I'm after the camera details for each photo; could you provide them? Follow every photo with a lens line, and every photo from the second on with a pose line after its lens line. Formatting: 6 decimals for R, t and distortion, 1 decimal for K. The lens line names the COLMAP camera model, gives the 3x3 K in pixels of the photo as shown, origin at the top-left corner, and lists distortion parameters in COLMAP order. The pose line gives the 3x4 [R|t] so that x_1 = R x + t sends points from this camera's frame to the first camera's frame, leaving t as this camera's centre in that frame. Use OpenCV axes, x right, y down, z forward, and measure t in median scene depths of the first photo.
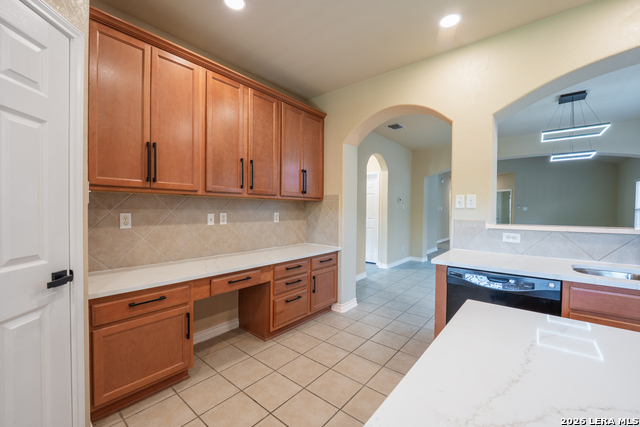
lens RADIAL K [[263.4, 0, 316.6], [0, 263.4, 213.4], [0, 0, 1]] dist [-0.007106, -0.001490]
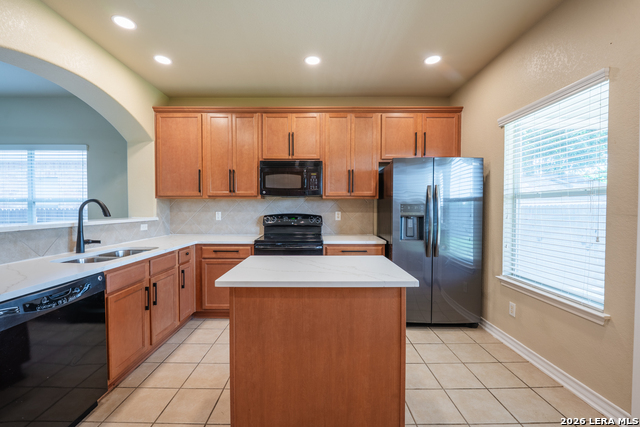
lens RADIAL K [[263.4, 0, 315.0], [0, 263.4, 213.4], [0, 0, 1]] dist [-0.007106, -0.001490]
pose [[-0.644639, -0.021516, 0.764184, -0.234748], [0.004238, 0.999488, 0.031716, -0.007483], [-0.764475, 0.023684, -0.644218, 0.493876]]
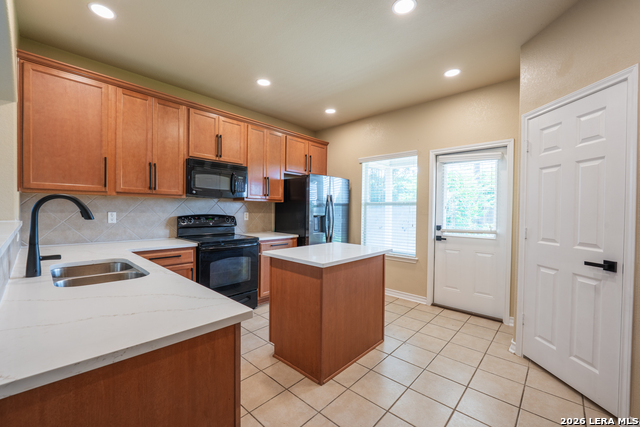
lens RADIAL K [[263.4, 0, 315.6], [0, 263.4, 211.9], [0, 0, 1]] dist [-0.007106, -0.001490]
pose [[-0.998466, -0.020021, 0.051625, 0.178787], [-0.019063, 0.999638, 0.018984, -0.011281], [-0.051986, 0.017971, -0.998486, 0.930101]]
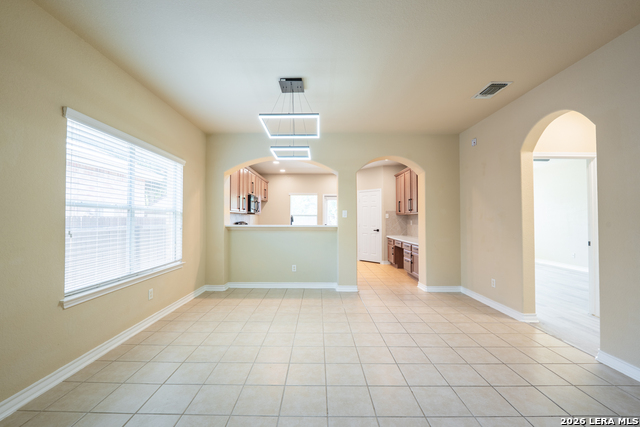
lens RADIAL K [[263.4, 0, 316.2], [0, 263.4, 212.1], [0, 0, 1]] dist [-0.007106, -0.001490]
pose [[-0.772791, -0.025893, -0.634132, 1.558319], [-0.016873, 0.999652, -0.020256, -0.010989], [0.634436, -0.004954, -0.772959, 1.864719]]
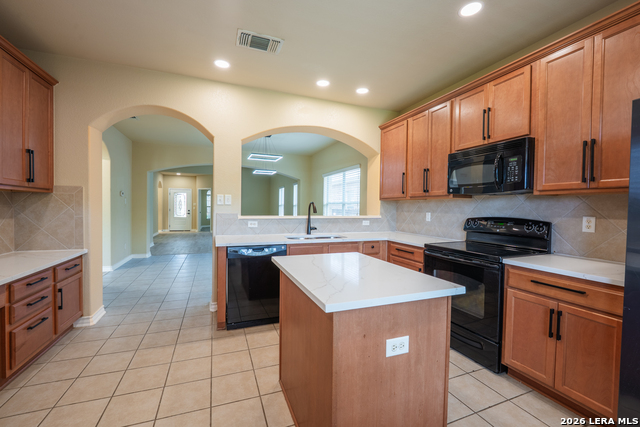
lens RADIAL K [[263.4, 0, 316.1], [0, 263.4, 213.6], [0, 0, 1]] dist [-0.007106, -0.001490]
pose [[0.483856, -0.022183, 0.874867, -0.303206], [0.002735, 0.999712, 0.023837, -0.003274], [-0.875144, -0.009141, 0.483777, -0.048109]]
